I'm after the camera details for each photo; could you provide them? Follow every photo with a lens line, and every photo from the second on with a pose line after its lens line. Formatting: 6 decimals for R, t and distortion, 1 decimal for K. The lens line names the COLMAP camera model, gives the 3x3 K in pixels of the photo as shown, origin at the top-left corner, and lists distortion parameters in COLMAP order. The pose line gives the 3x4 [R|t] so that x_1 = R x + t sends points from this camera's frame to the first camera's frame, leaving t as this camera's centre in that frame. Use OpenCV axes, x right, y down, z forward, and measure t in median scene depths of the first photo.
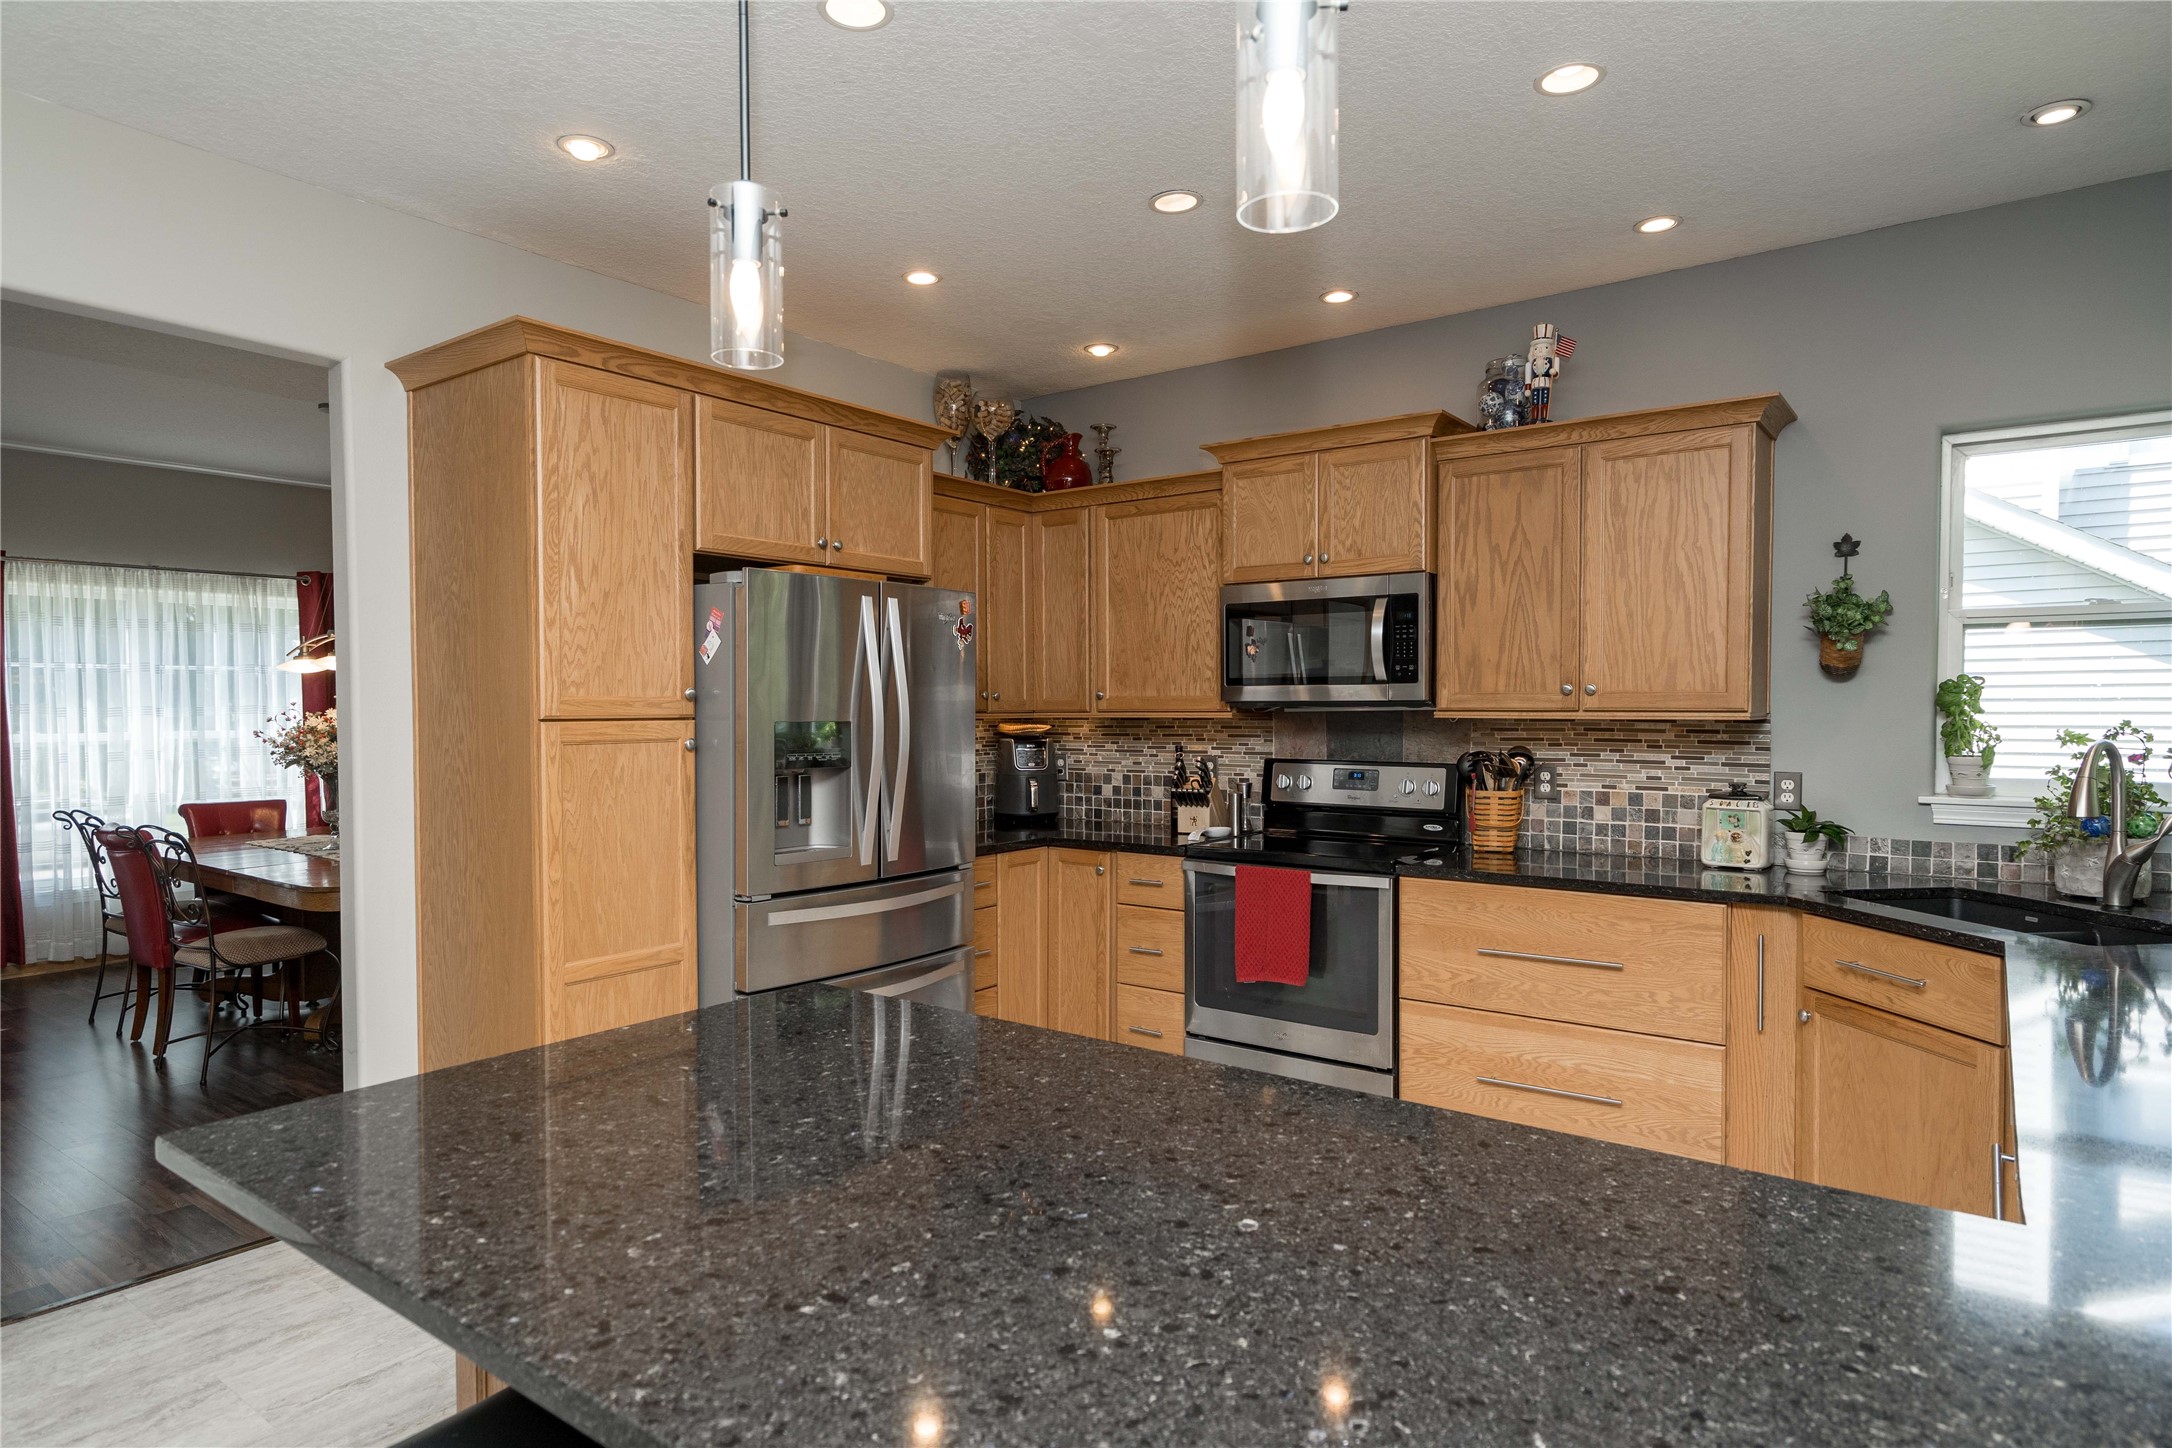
lens RADIAL K [[1251.5, 0, 1083.3], [0, 1251.5, 727.2], [0, 0, 1]] dist [0.018336, -0.000374]
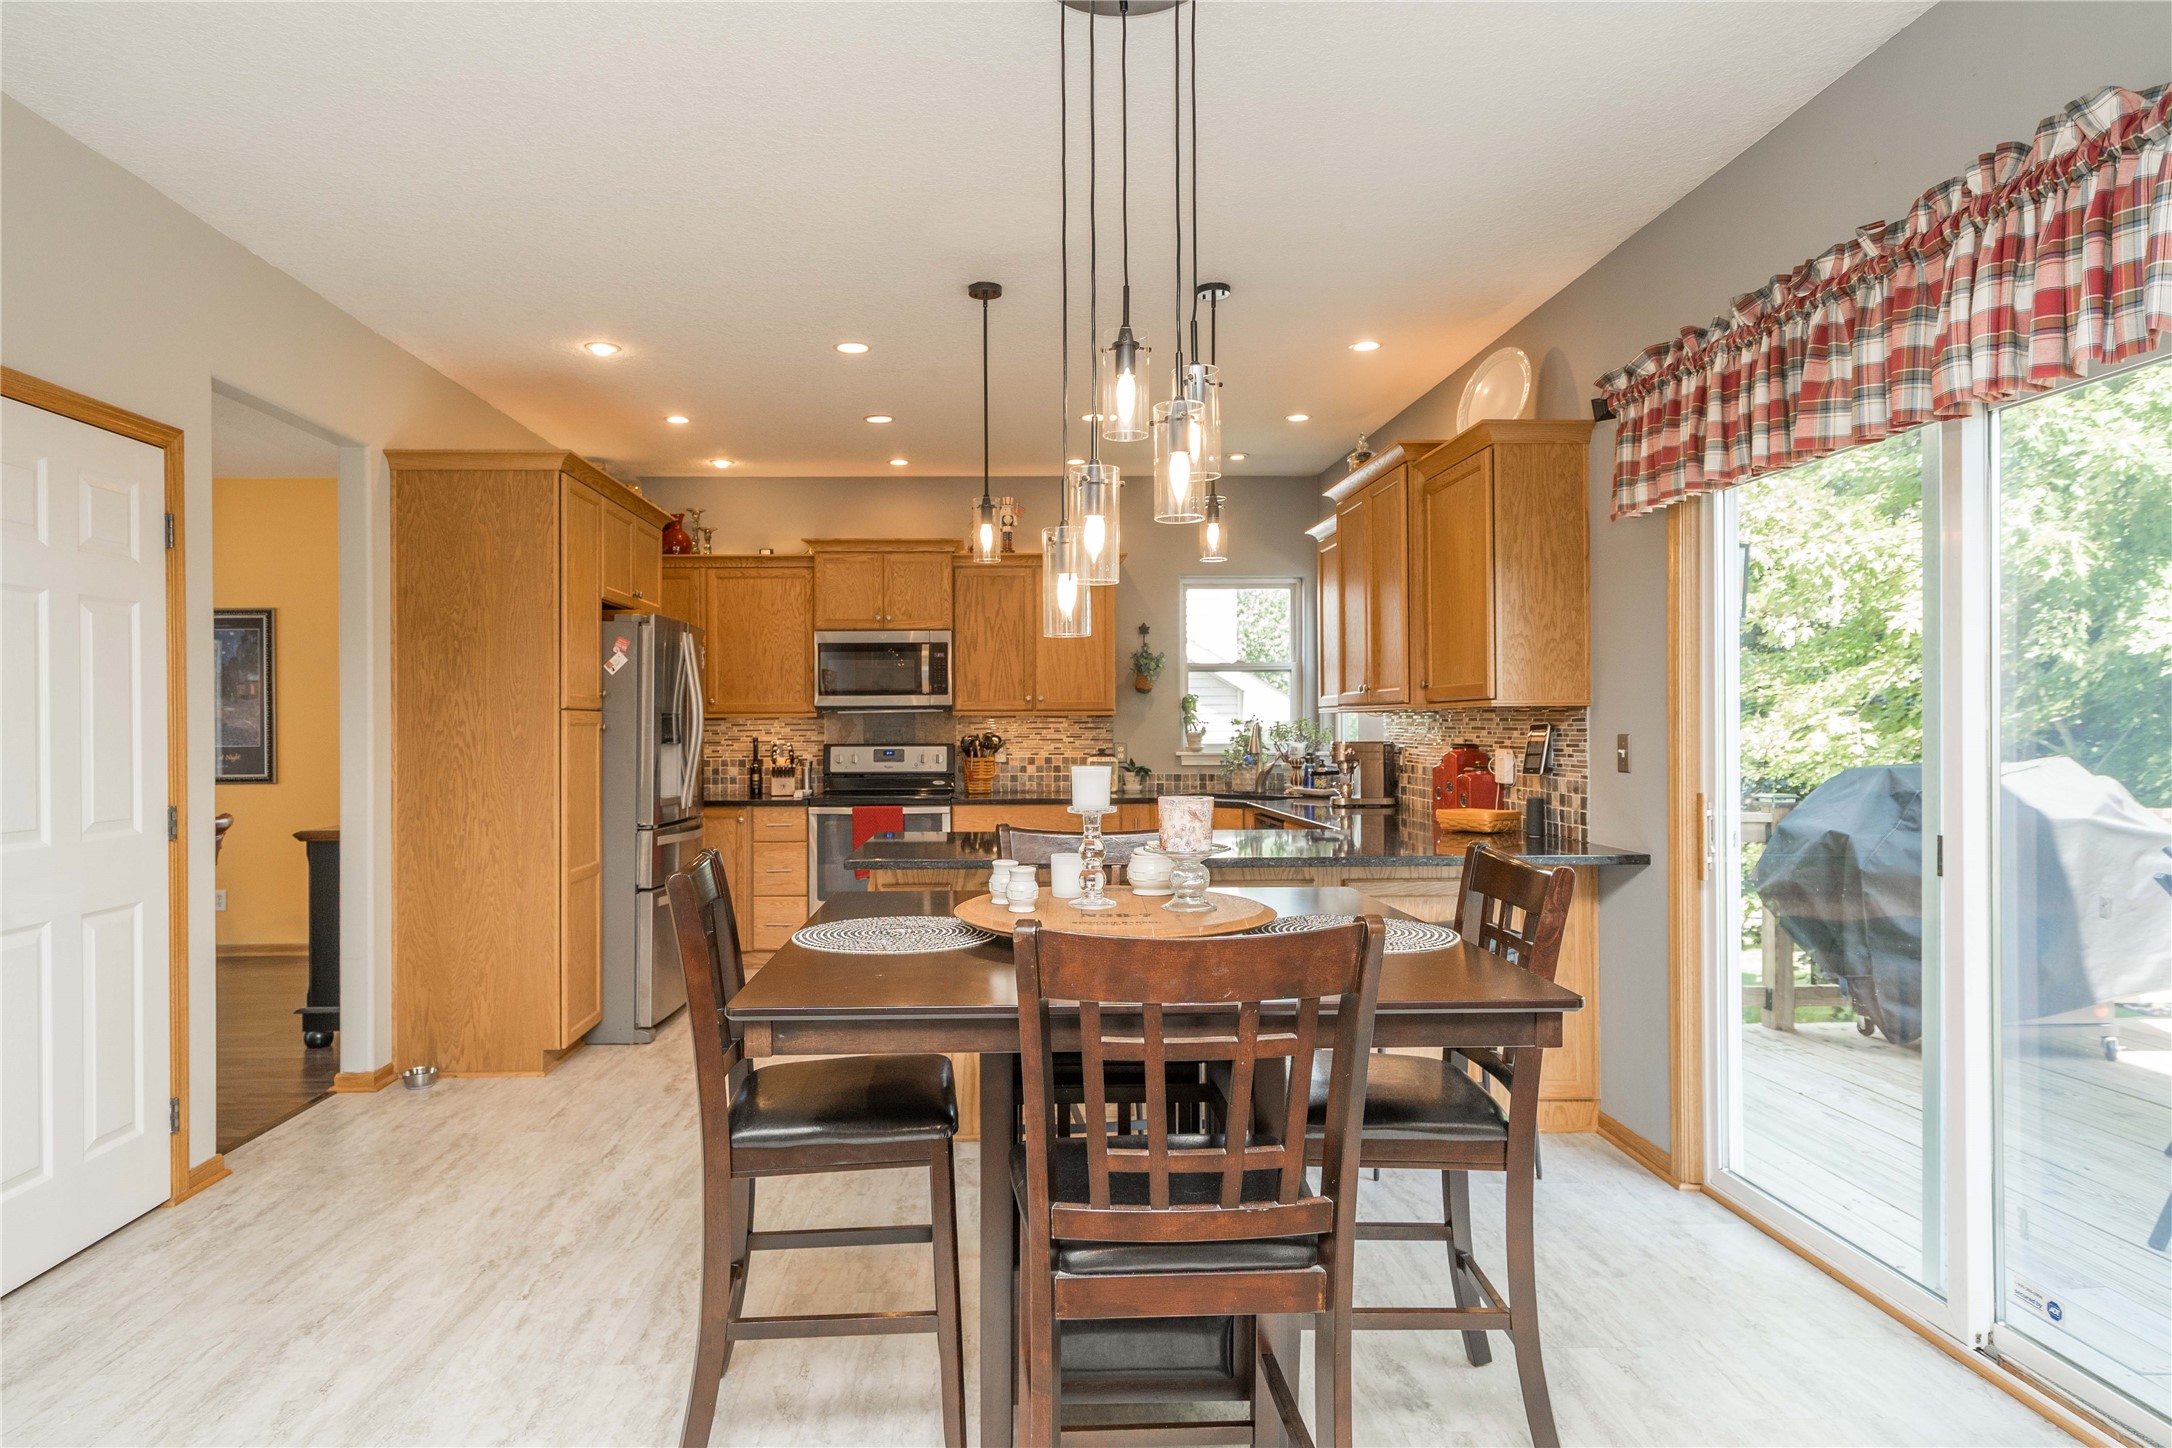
lens RADIAL K [[1251.5, 0, 1056.1], [0, 1251.5, 720.9], [0, 0, 1]] dist [0.018336, -0.000374]
pose [[0.775765, 0.000354, 0.631022, -0.708477], [0.015208, 0.999699, -0.019258, 0.035811], [-0.630839, 0.024536, 0.775526, -0.424104]]
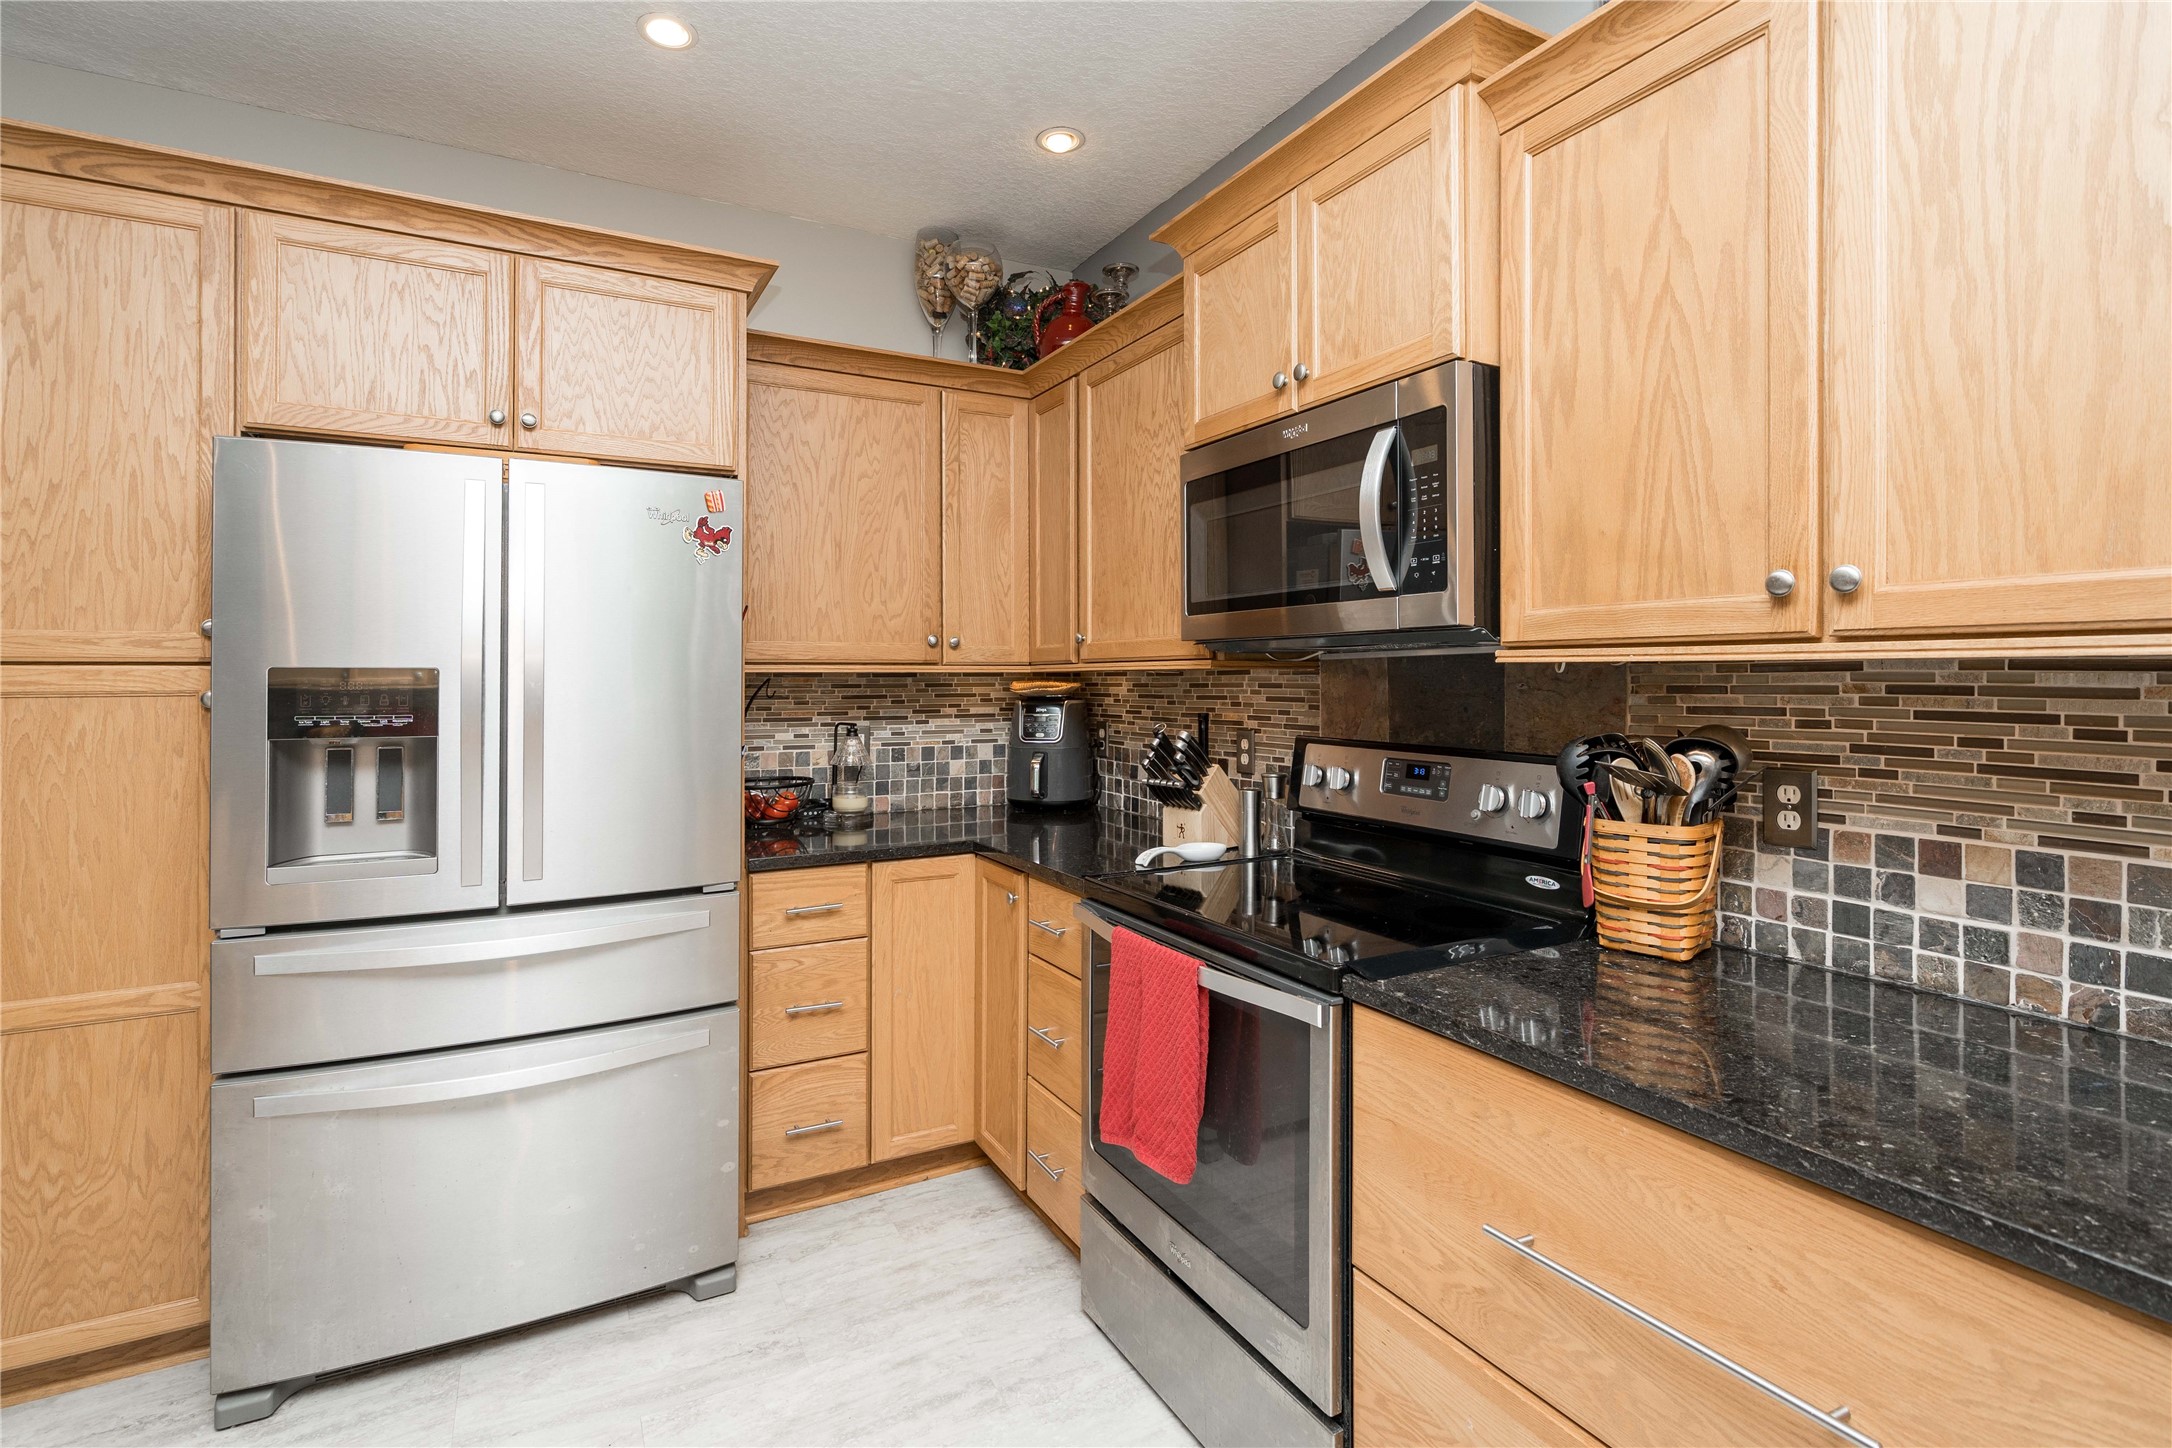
lens RADIAL K [[1019.7, 0, 1063.4], [0, 1019.7, 670.8], [0, 0, 1]] dist [-0.015209, 0.011678]
pose [[0.898122, -0.002511, -0.439740, 0.311749], [-0.007319, 0.999760, -0.020657, 0.004853], [0.439686, 0.021771, 0.897887, 0.594088]]
